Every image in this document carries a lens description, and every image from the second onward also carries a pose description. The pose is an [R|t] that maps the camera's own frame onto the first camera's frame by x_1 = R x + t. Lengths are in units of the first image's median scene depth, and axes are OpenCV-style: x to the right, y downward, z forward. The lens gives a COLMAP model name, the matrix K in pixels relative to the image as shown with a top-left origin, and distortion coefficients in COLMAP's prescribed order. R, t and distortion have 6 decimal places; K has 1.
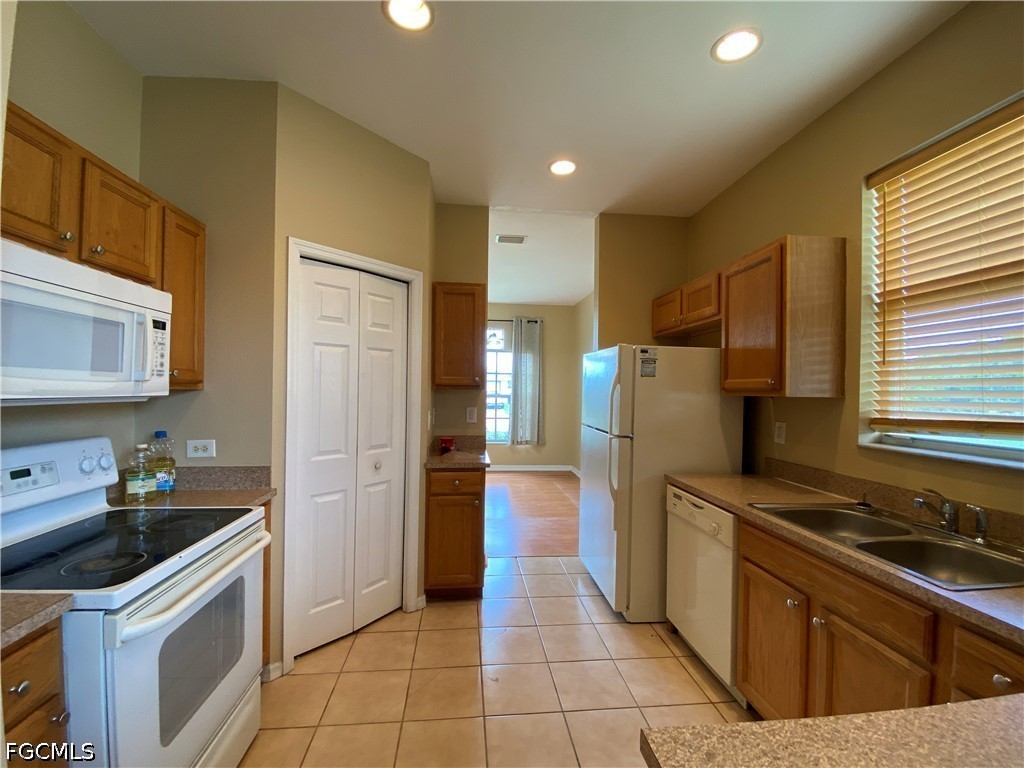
lens RADIAL K [[452.8, 0, 512.0], [0, 452.8, 384.0], [0, 0, 1]] dist [0.030563, -0.029647]
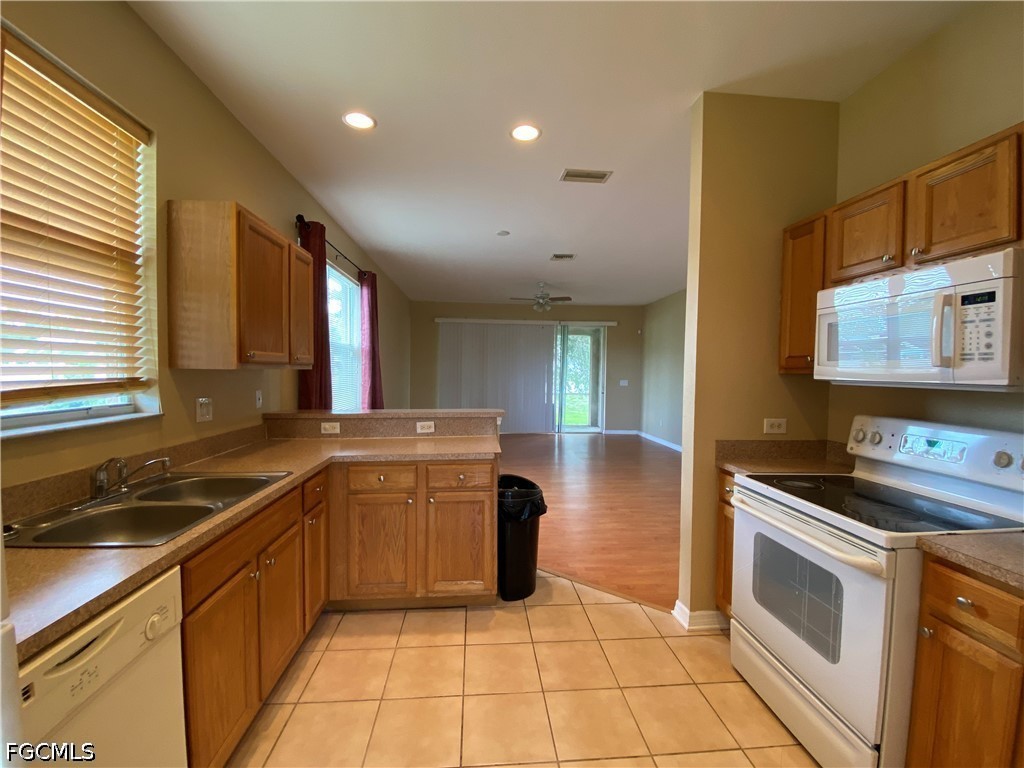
lens RADIAL K [[440.0, 0, 512.0], [0, 440.0, 384.0], [0, 0, 1]] dist [0.002128, -0.012299]
pose [[-0.999382, -0.026692, 0.022861, 0.047943], [-0.026128, 0.999355, 0.024655, 0.027768], [-0.023504, 0.024042, -0.999435, 1.794943]]
